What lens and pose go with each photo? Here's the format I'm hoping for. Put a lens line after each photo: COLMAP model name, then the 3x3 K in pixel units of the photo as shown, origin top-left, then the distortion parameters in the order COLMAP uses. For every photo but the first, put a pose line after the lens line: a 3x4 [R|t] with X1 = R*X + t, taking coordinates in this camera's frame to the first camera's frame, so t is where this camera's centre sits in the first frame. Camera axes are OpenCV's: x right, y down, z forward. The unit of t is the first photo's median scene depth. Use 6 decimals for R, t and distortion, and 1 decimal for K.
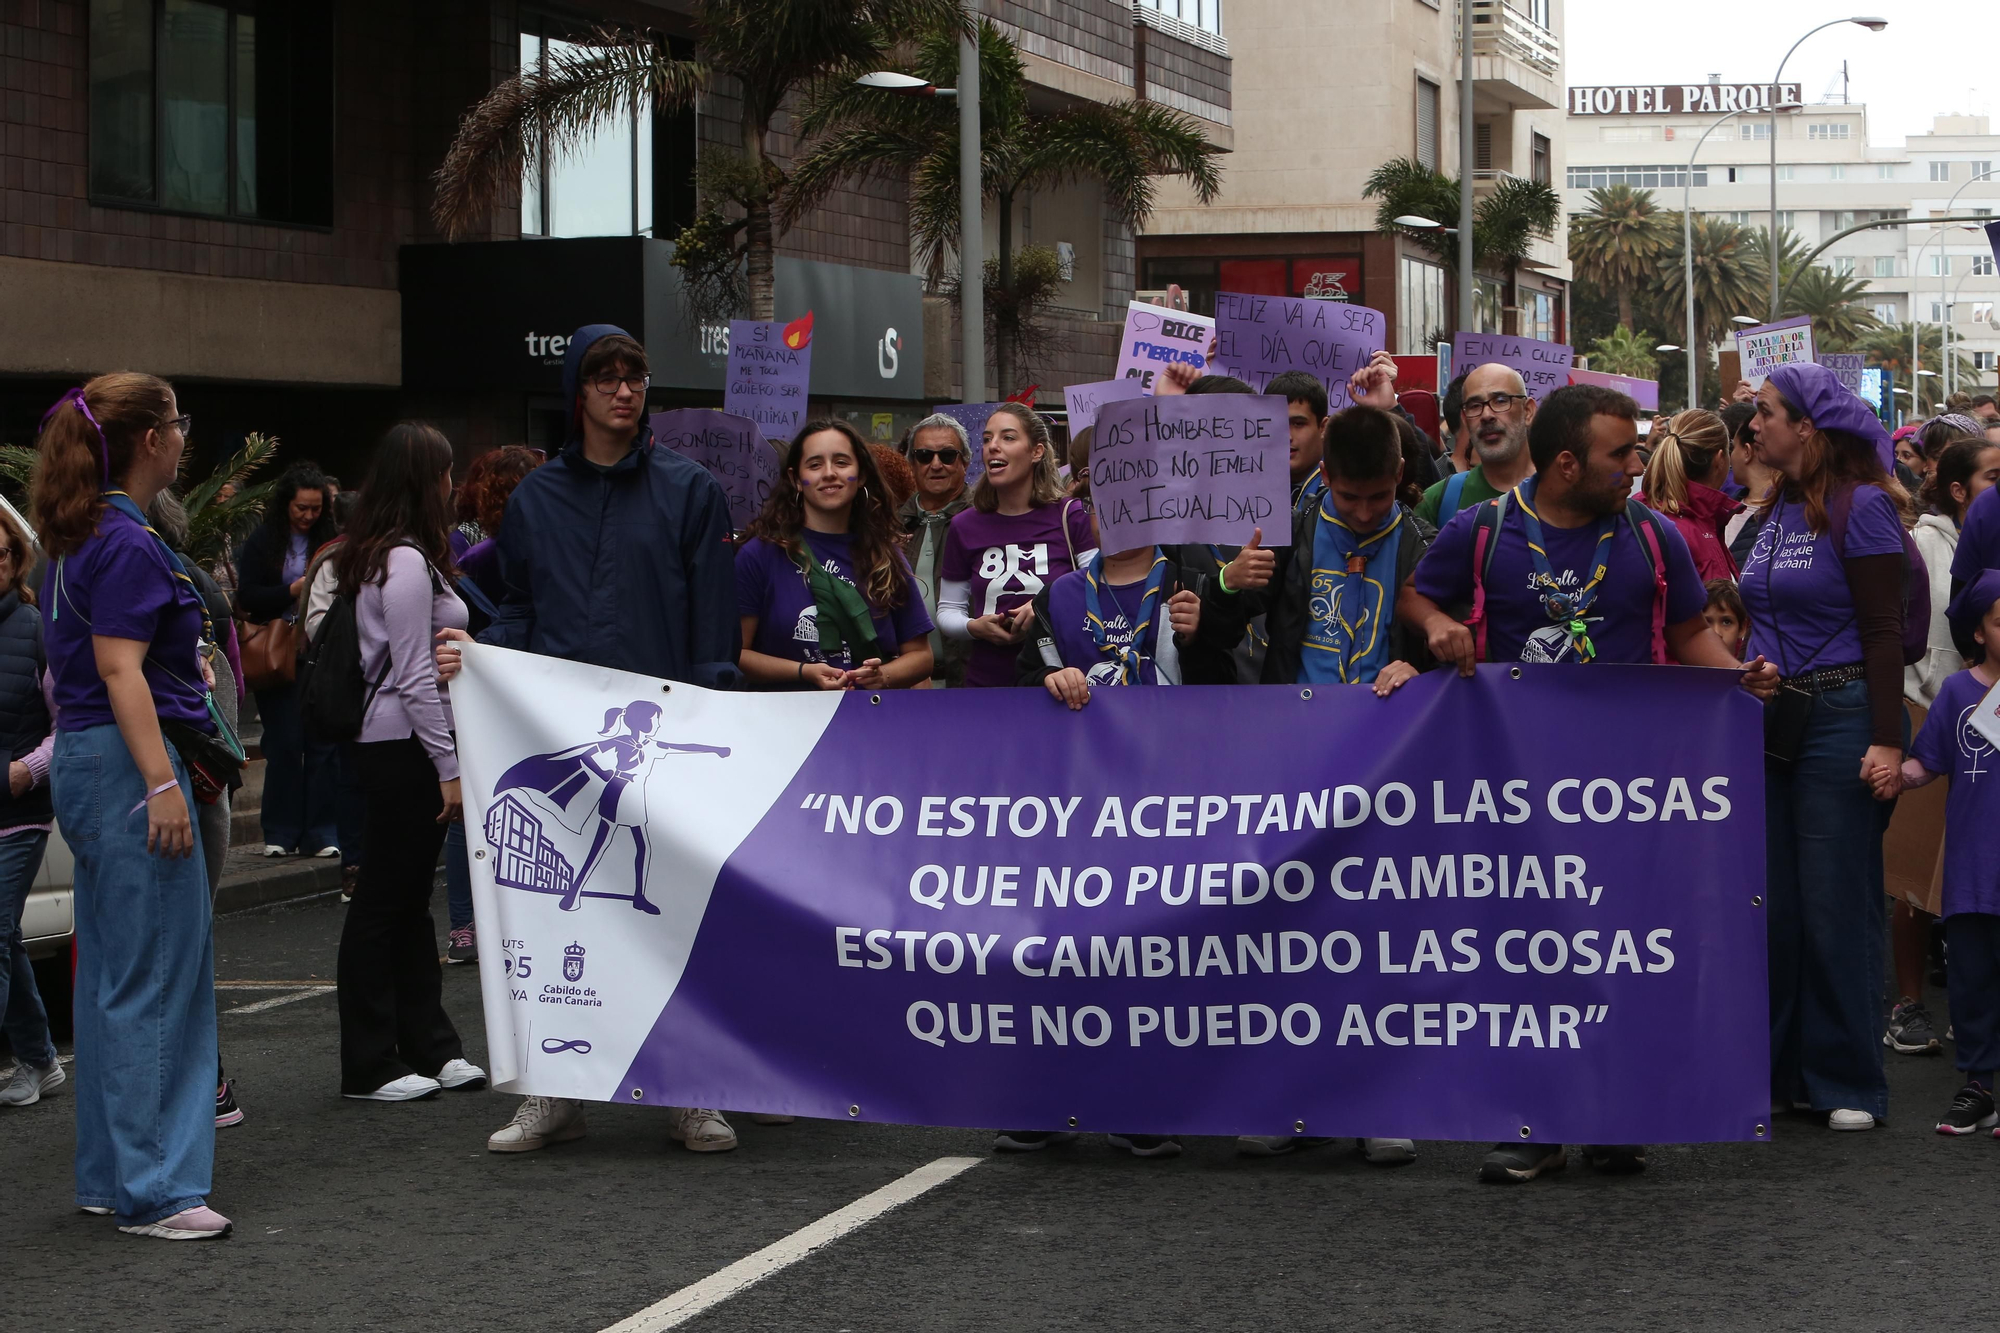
lens RADIAL K [[3992.0, 0, 1000.0], [0, 3992.0, 666.5], [0, 0, 1]] dist [-0.294693, 0.087542]
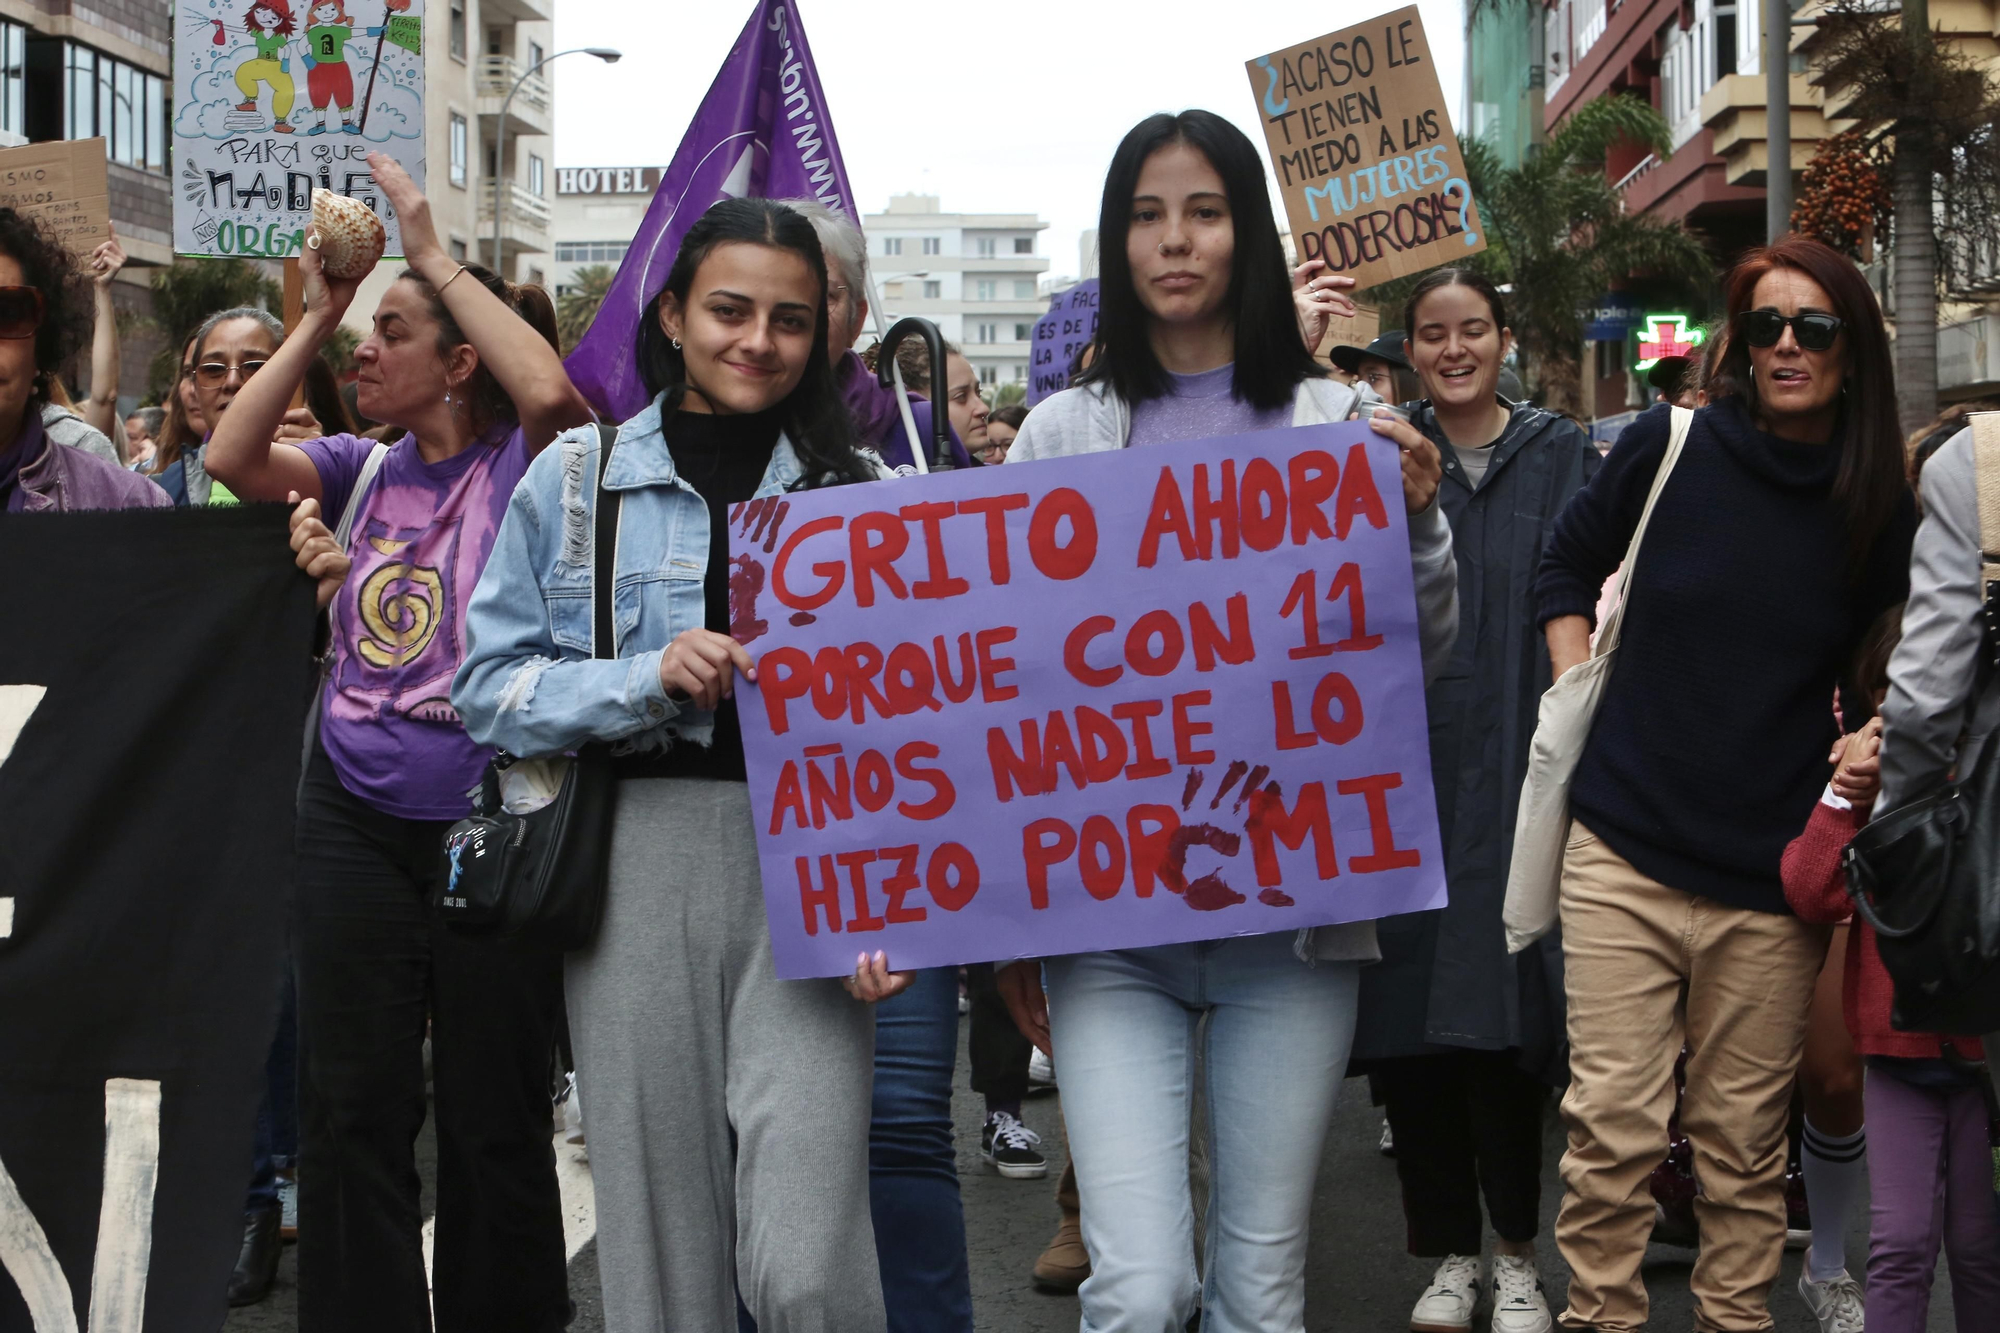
lens RADIAL K [[4096.0, 0, 1000.0], [0, 4096.0, 666.5], [0, 0, 1]] dist [-0.290193, 0.347926]
pose [[0.968492, -0.006788, 0.248953, -0.023437], [0.010300, 0.999865, -0.012811, 0.008683], [-0.248833, 0.014971, 0.968431, -0.158819]]
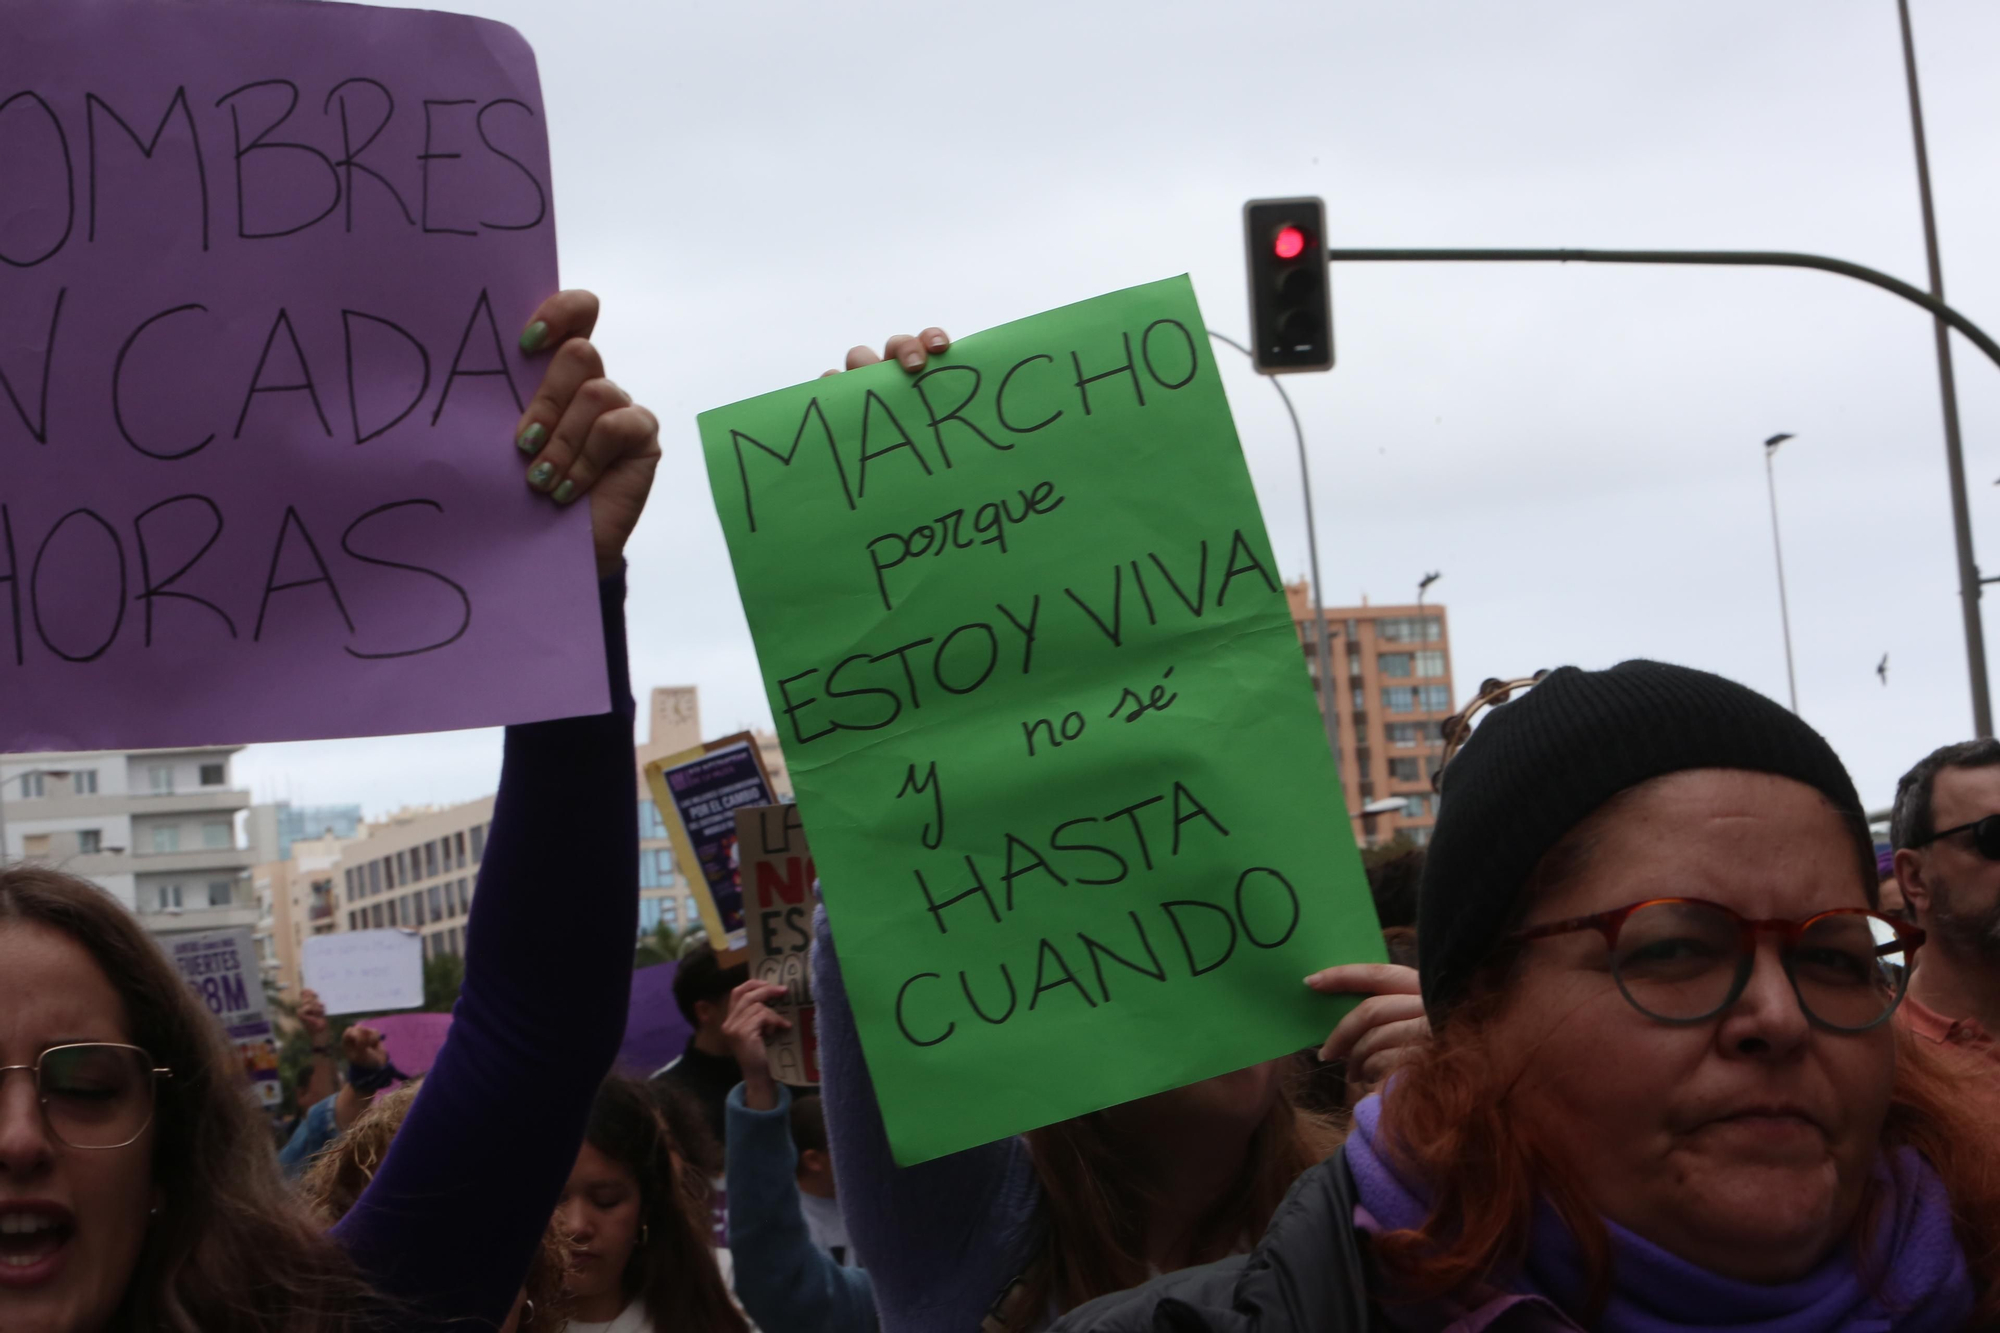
lens RADIAL K [[4096.0, 0, 1000.0], [0, 4096.0, 666.5], [0, 0, 1]] dist [-0.290193, 0.347926]
pose [[0.893250, -0.021940, 0.449024, 0.065620], [0.098916, 0.983923, -0.148699, -0.012963], [-0.438543, 0.177241, 0.881059, 0.253976]]
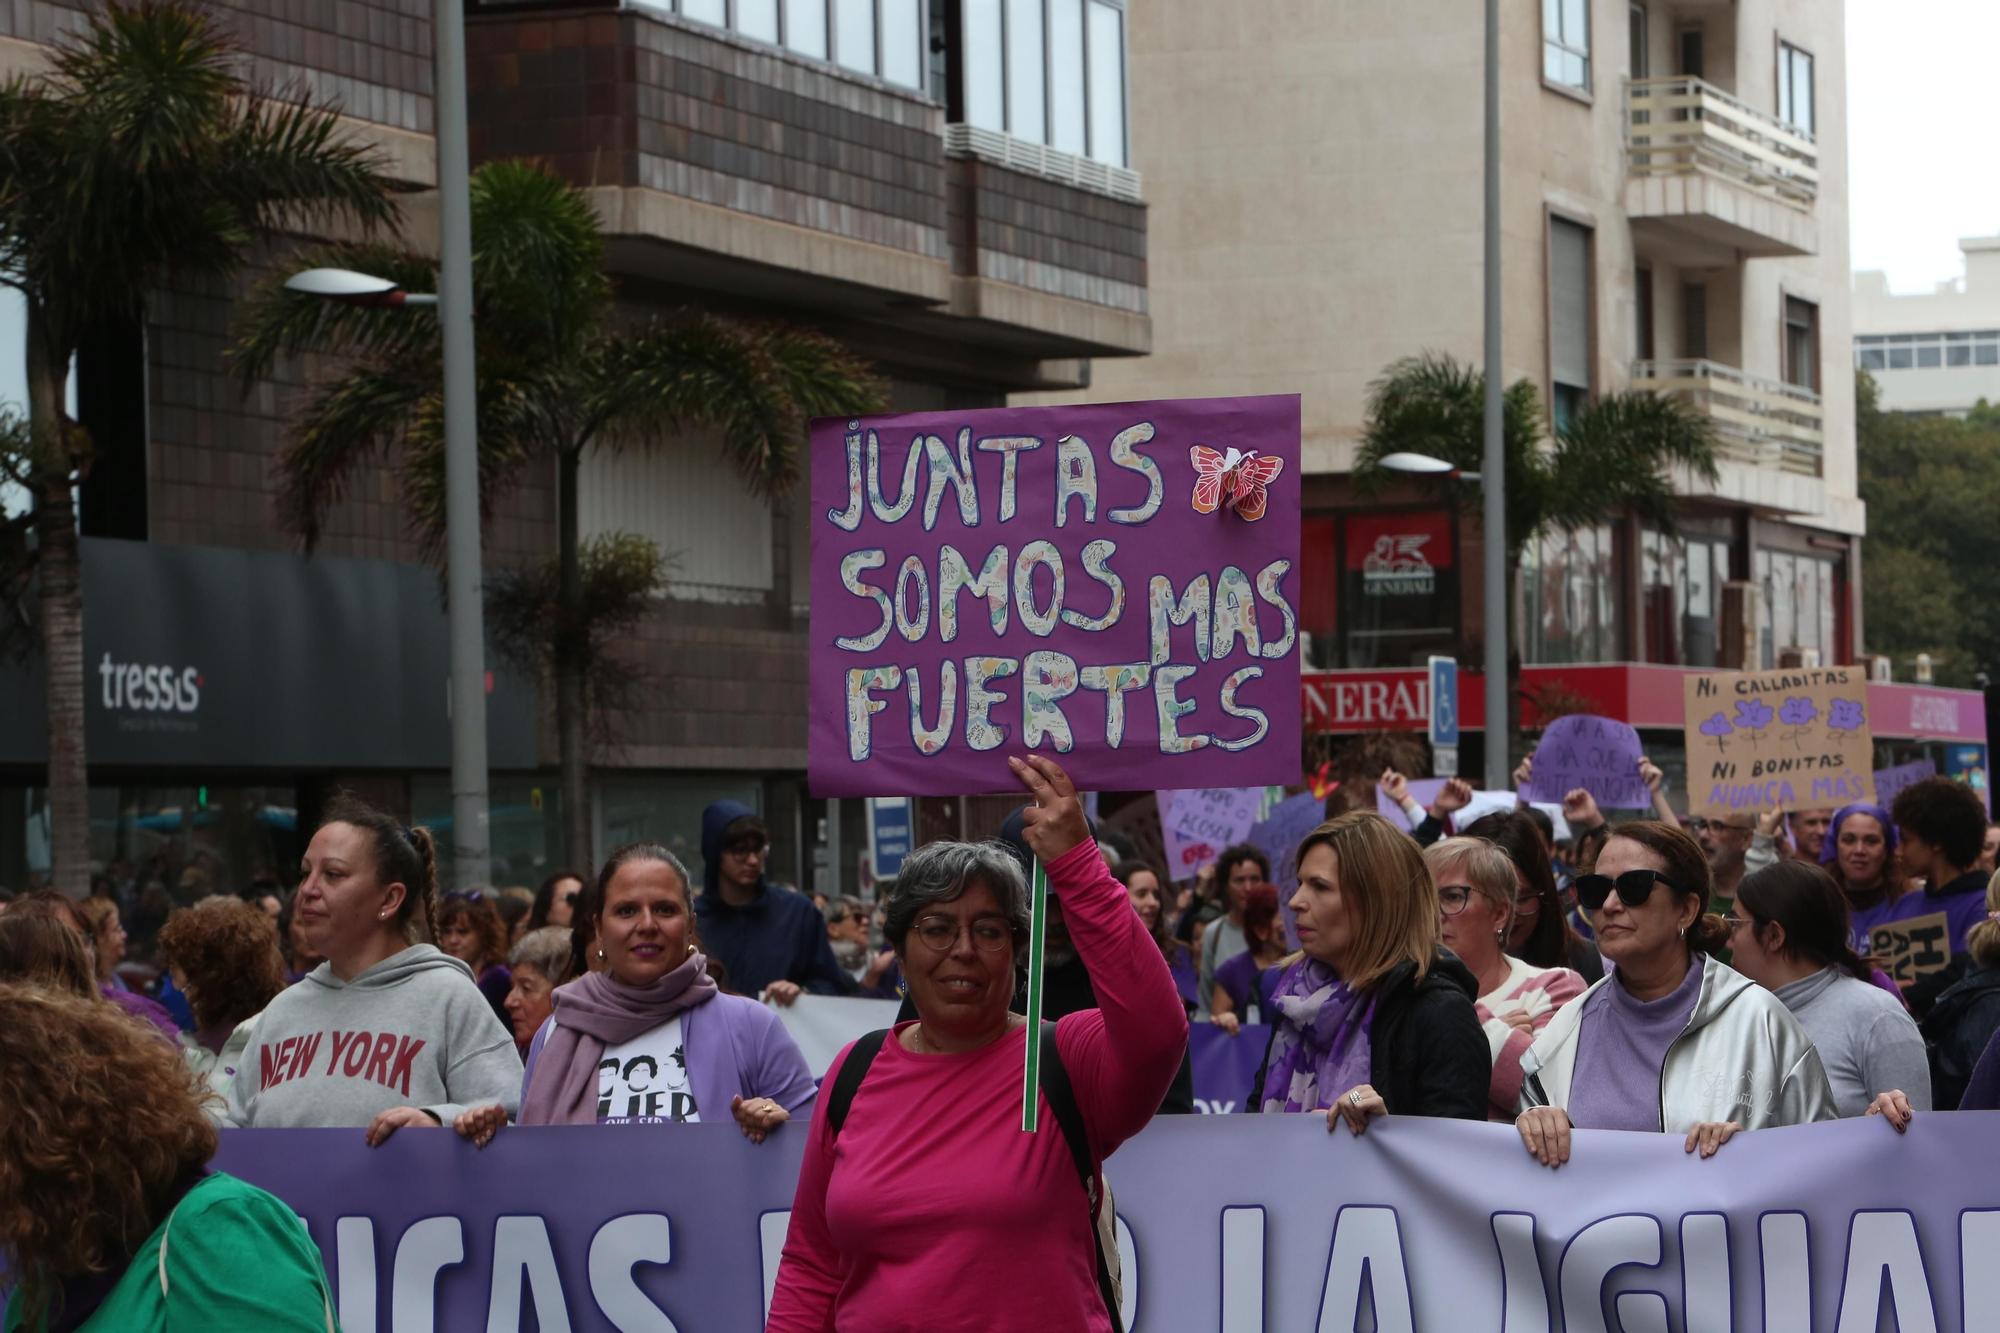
lens RADIAL K [[6550.7, 0, 1000.0], [0, 6550.7, 666.5], [0, 0, 1]] dist [0.040829, 5.067495]
pose [[0.999485, -0.013936, -0.028921, 0.016549], [0.011719, 0.997080, -0.075458, -0.000734], [0.029888, 0.075080, 0.996729, -0.007245]]
